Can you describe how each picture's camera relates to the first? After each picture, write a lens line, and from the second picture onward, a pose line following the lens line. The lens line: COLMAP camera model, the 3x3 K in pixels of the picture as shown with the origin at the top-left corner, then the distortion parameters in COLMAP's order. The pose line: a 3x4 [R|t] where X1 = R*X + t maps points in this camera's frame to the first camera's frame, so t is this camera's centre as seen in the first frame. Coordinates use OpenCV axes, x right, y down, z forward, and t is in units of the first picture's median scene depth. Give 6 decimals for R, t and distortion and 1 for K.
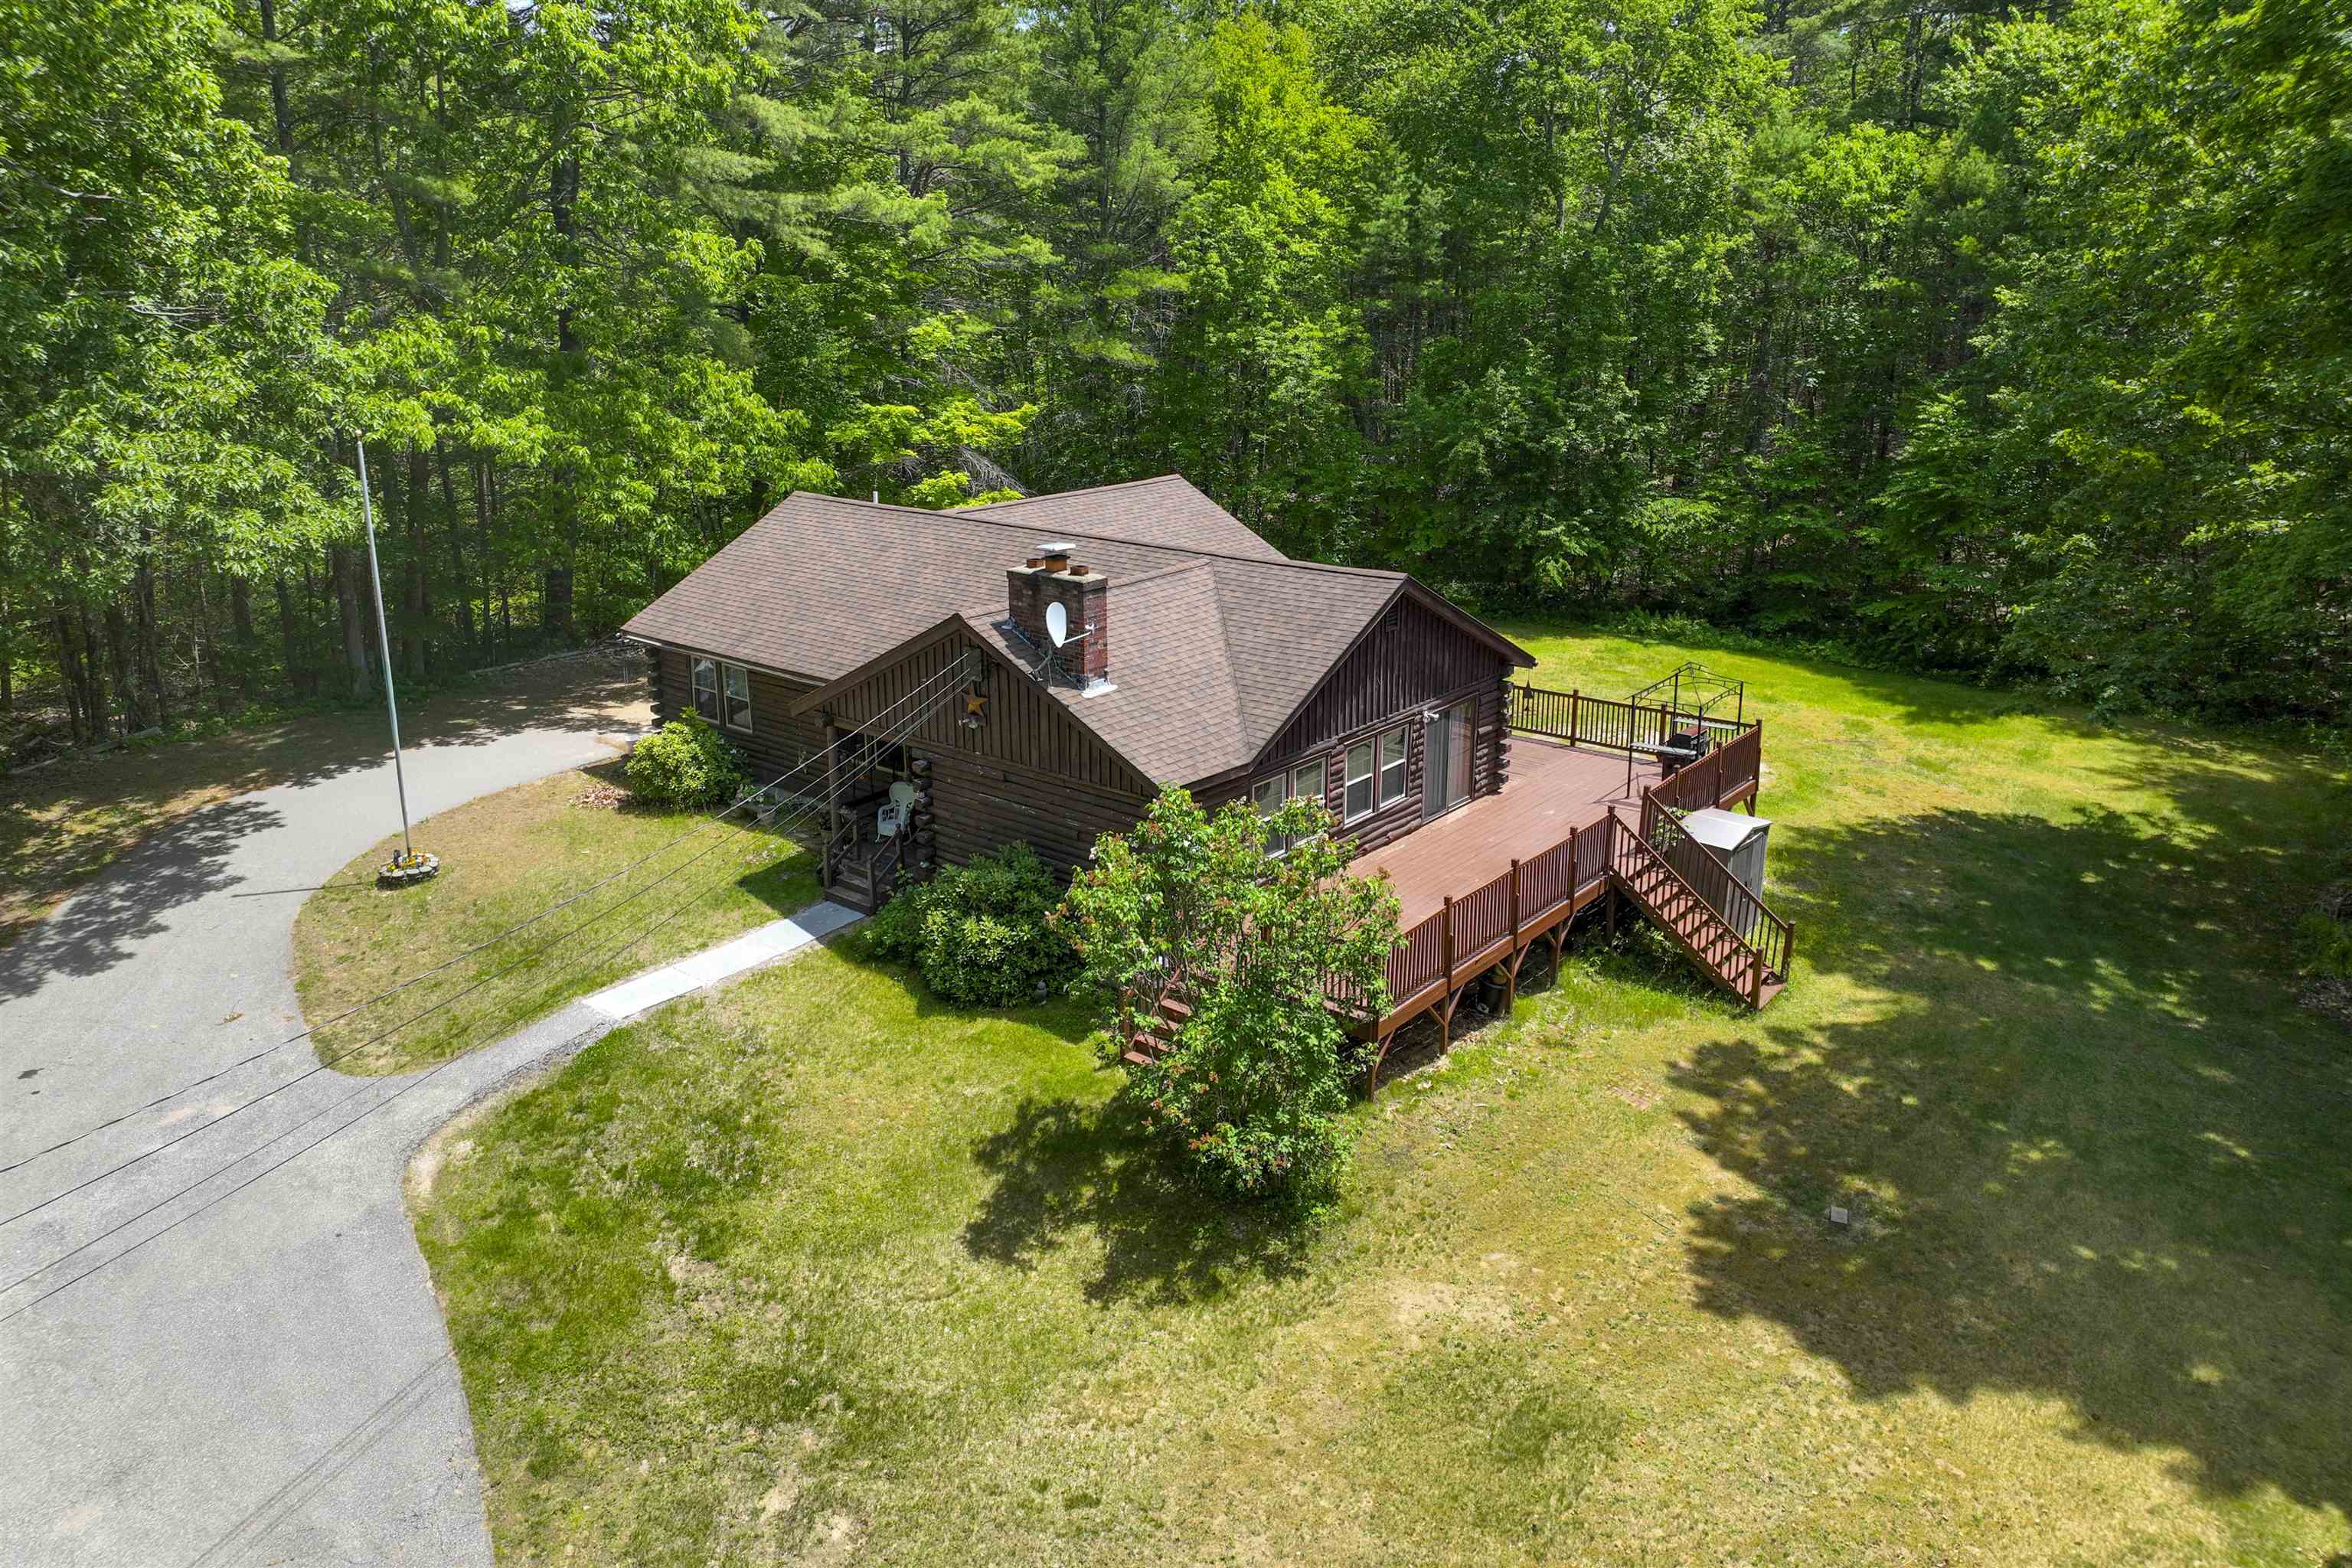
lens RADIAL K [[1531.3, 0, 1177.7], [0, 1531.3, 775.2], [0, 0, 1]] dist [0.008254, 0.002206]
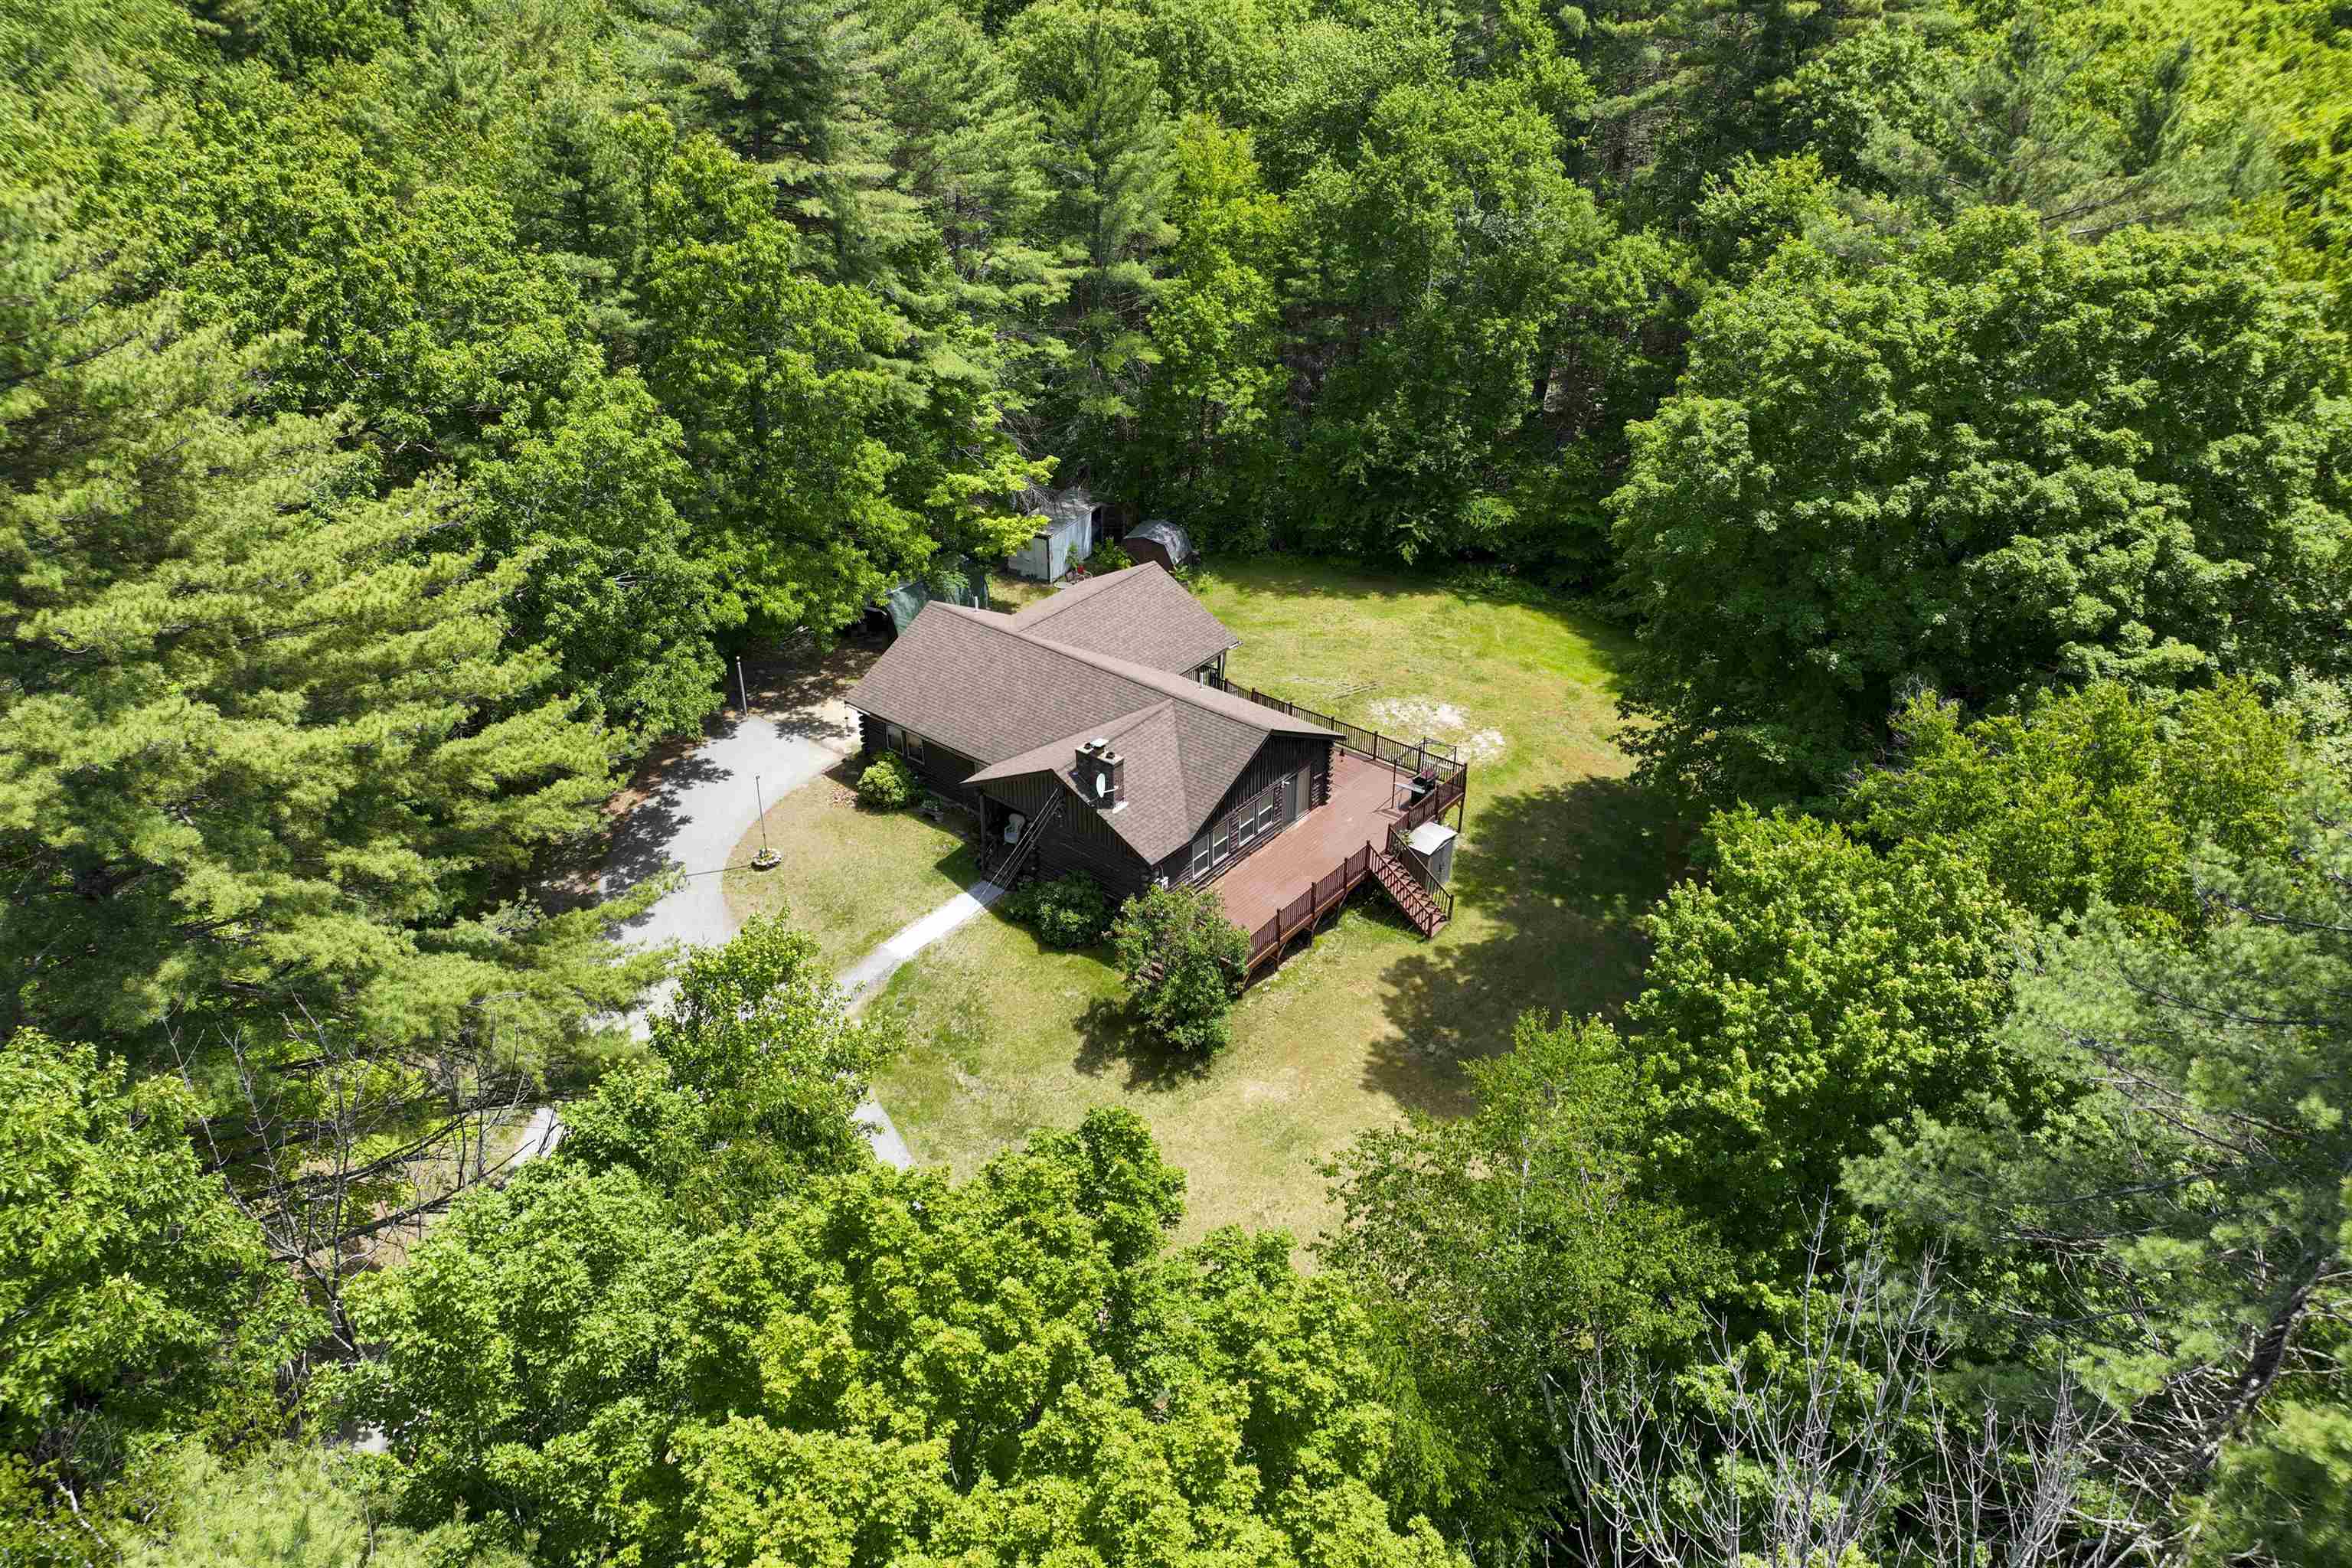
lens RADIAL K [[1669.5, 0, 1174.0], [0, 1669.5, 788.2], [0, 0, 1]] dist [0.014160, 0.001940]
pose [[0.999870, -0.004989, 0.015322, -0.011623], [0.000563, 0.961101, 0.276197, -0.695117], [-0.016104, -0.276153, 0.960979, -1.175807]]
